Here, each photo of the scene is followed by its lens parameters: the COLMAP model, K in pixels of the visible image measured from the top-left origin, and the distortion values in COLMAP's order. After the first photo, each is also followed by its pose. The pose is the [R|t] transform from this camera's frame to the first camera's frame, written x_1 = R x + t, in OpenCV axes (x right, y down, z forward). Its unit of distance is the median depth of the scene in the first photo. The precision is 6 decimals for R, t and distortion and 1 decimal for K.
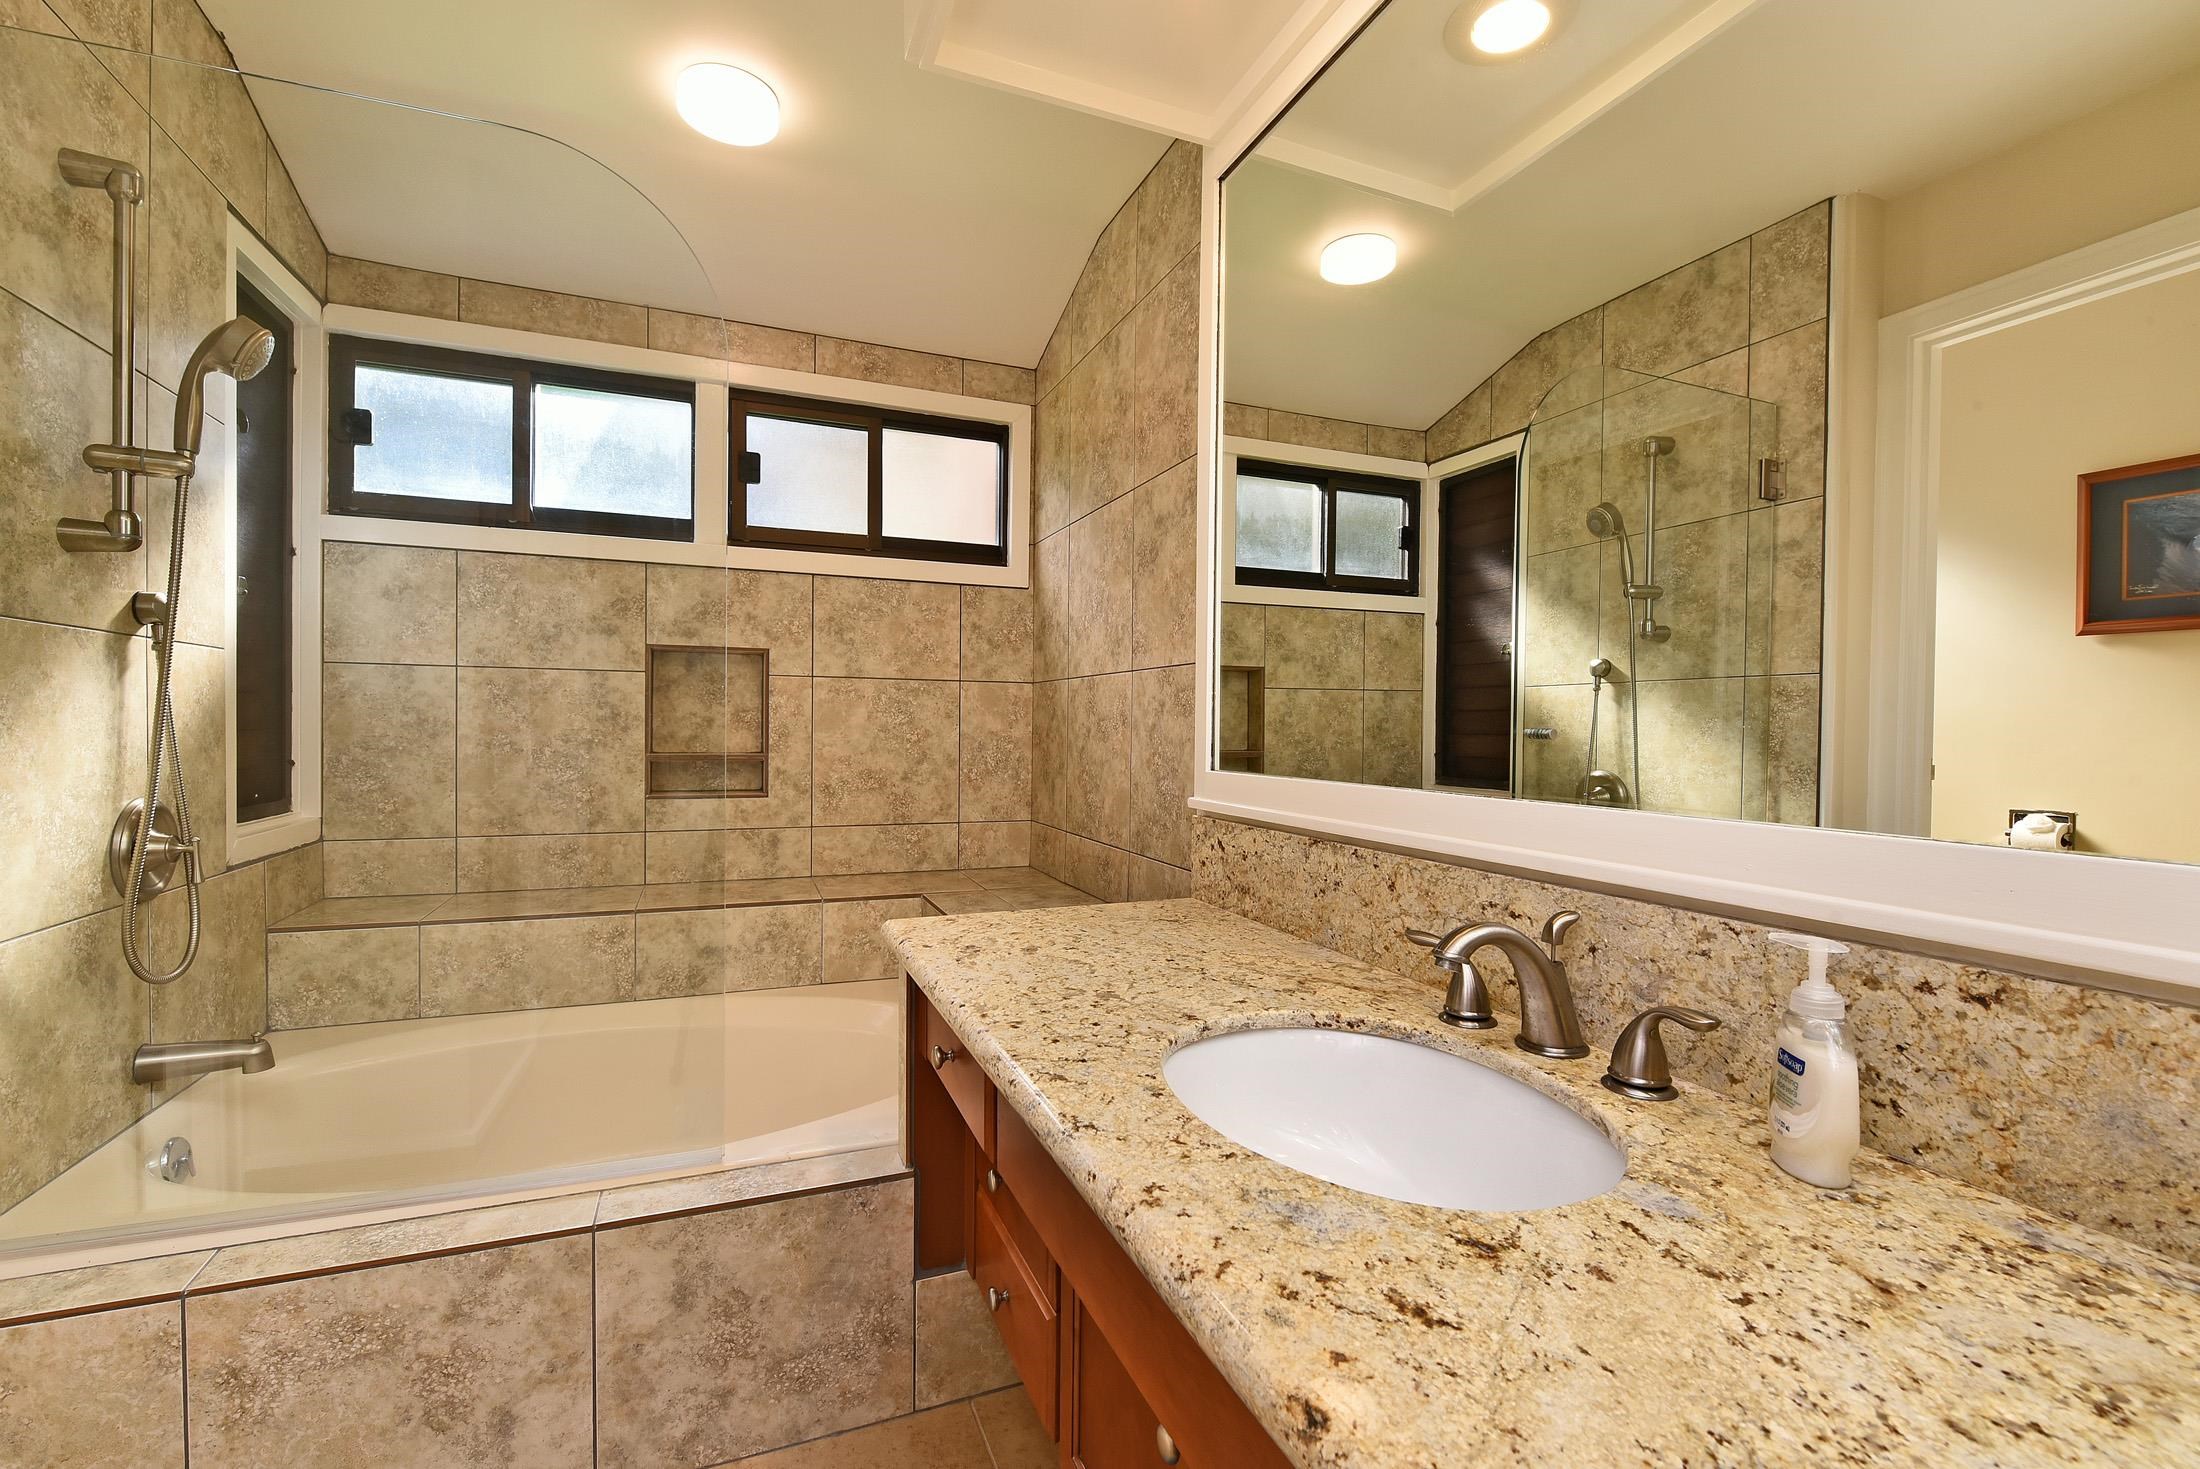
lens RADIAL K [[941.6, 0, 1106.4], [0, 941.6, 732.2], [0, 0, 1]] dist [-0.014826, -0.000438]
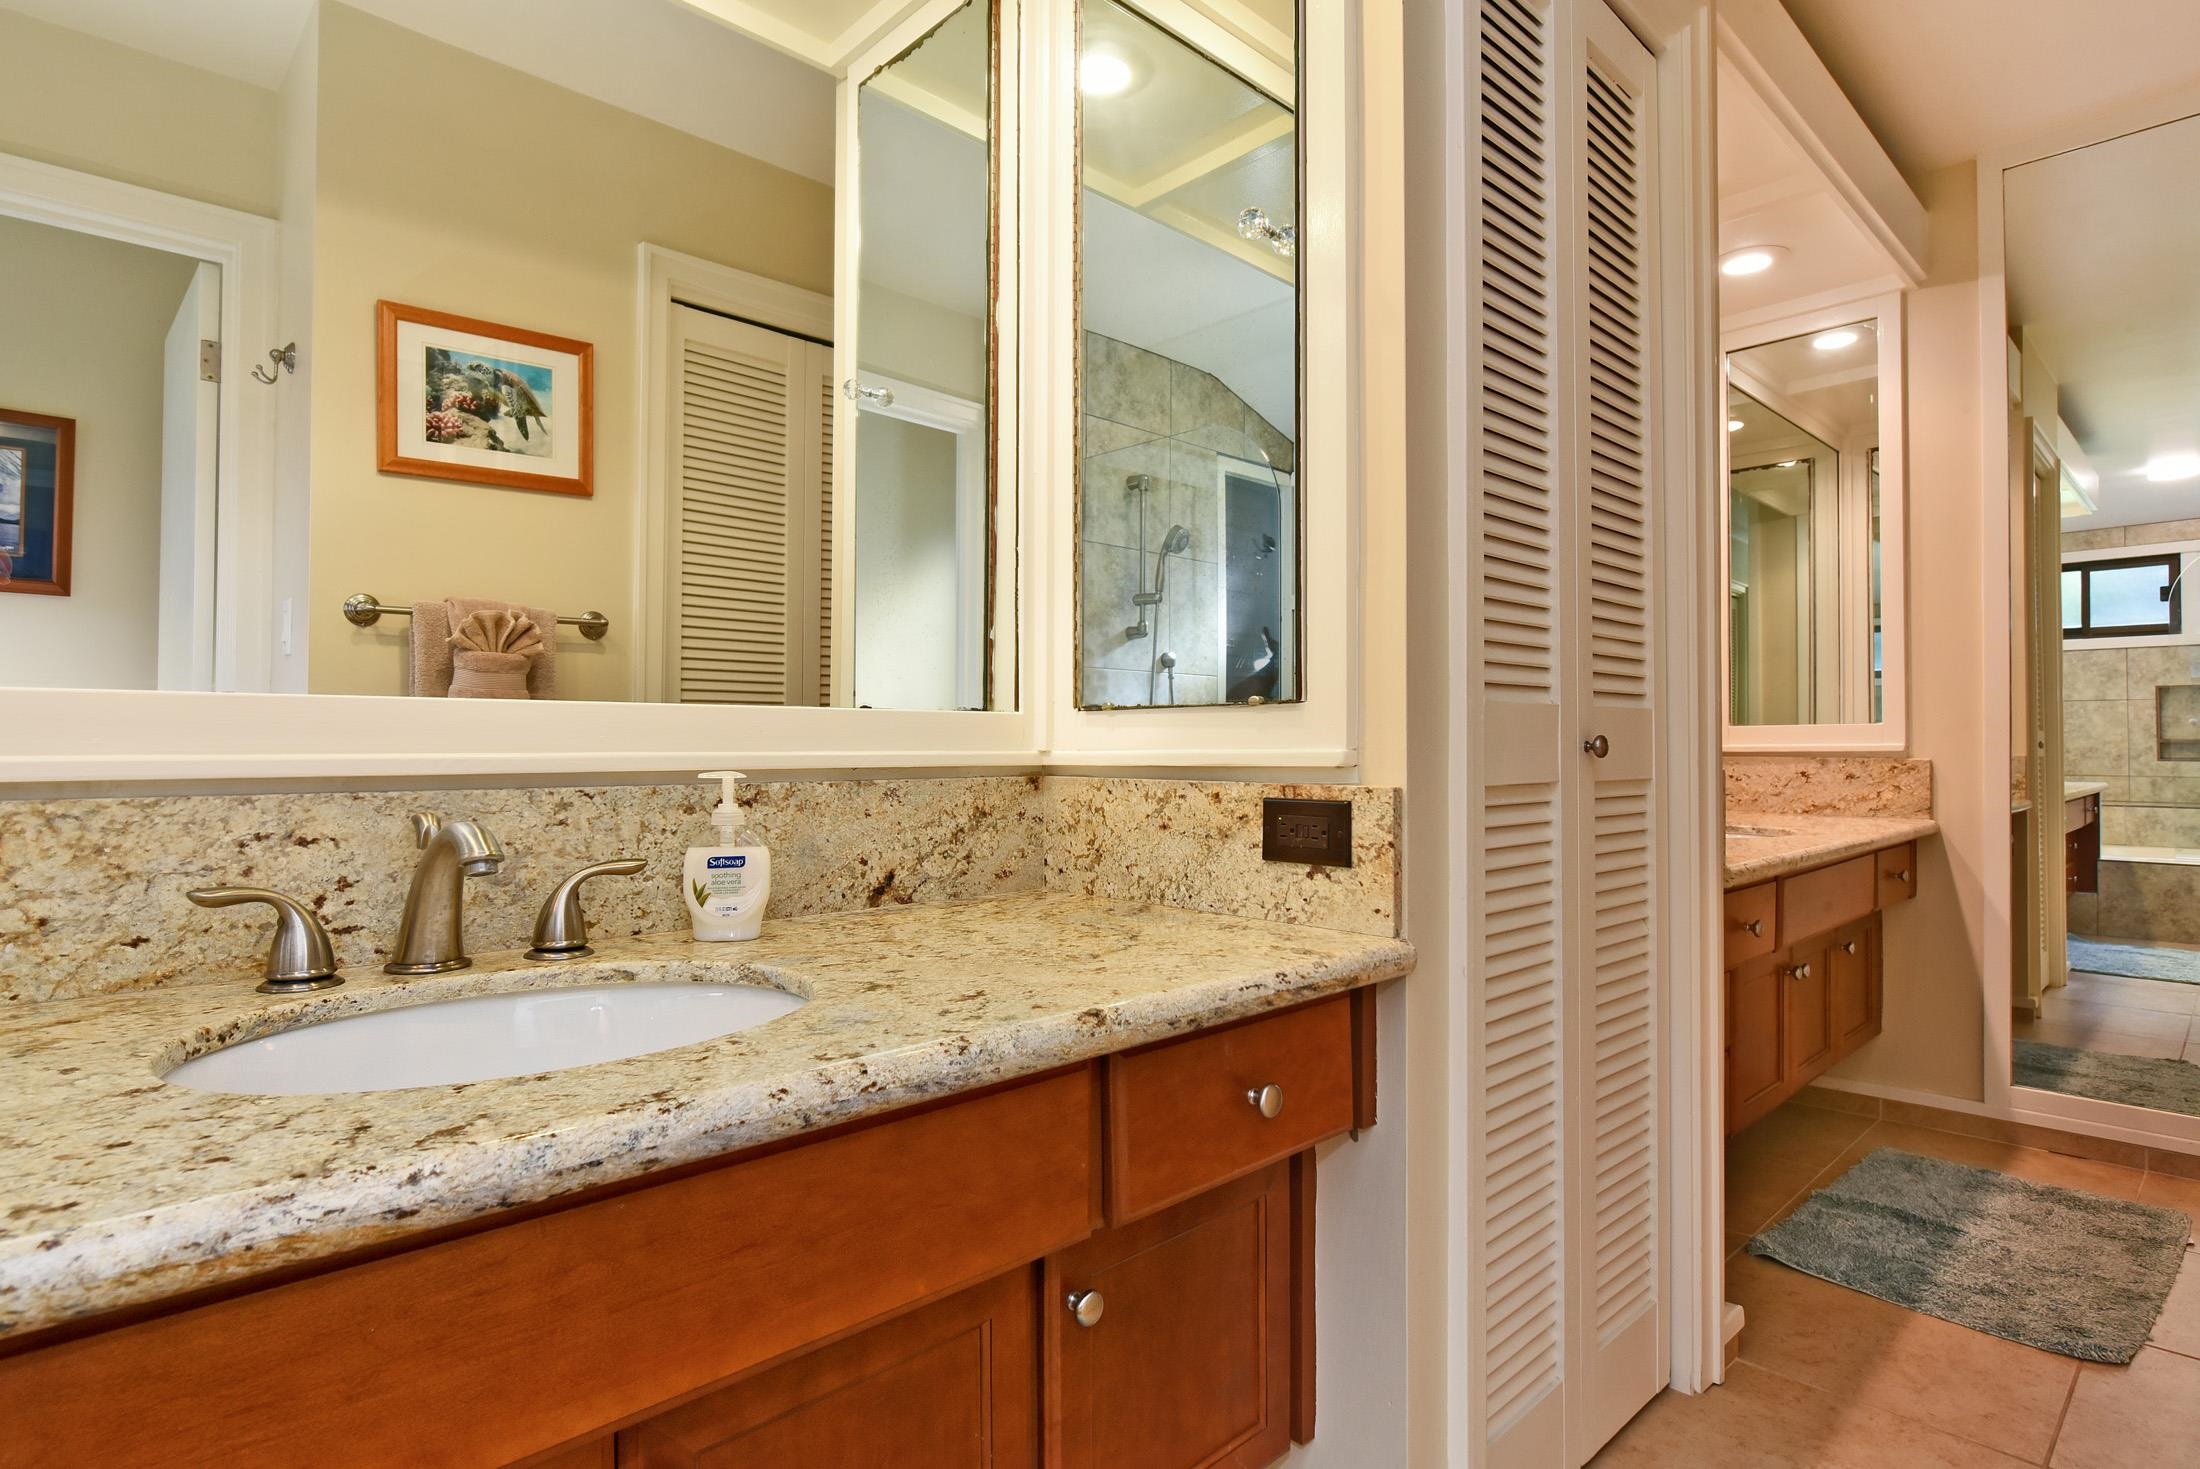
lens RADIAL K [[1168.6, 0, 1103.6], [0, 1168.6, 732.3], [0, 0, 1]] dist [0.001600, 0.000136]
pose [[-0.372223, 0.000655, 0.928143, -0.862641], [0.007884, 0.999966, 0.002456, 0.130192], [-0.928110, 0.008232, -0.372216, 0.906220]]
